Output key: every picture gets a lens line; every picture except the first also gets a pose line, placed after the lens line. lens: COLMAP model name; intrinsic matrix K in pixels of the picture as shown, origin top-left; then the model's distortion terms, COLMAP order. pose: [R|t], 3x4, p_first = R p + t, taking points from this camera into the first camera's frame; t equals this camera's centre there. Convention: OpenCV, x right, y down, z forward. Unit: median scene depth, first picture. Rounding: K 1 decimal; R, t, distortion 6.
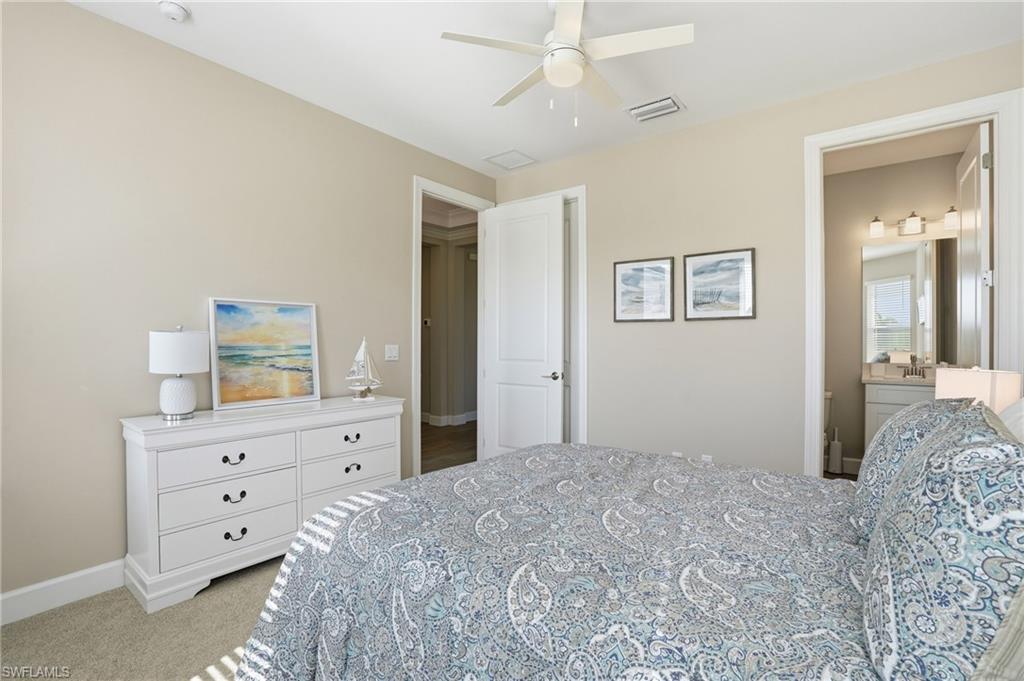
lens RADIAL K [[474.2, 0, 513.0], [0, 474.2, 336.2], [0, 0, 1]] dist [-0.065733, 0.022993]
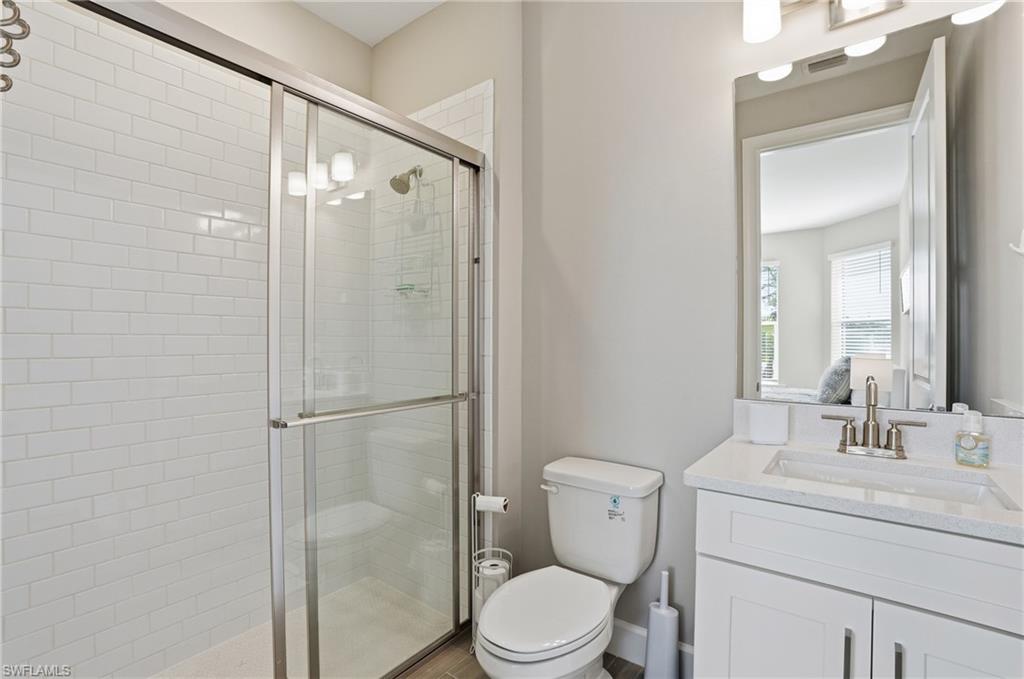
lens RADIAL K [[474.2, 0, 513.0], [0, 474.2, 335.2], [0, 0, 1]] dist [-0.065733, 0.022993]
pose [[0.999897, 0.002698, 0.014123, 0.614567], [-0.002766, 0.999985, 0.004788, 0.005429], [-0.014110, -0.004827, 0.999889, 0.673638]]
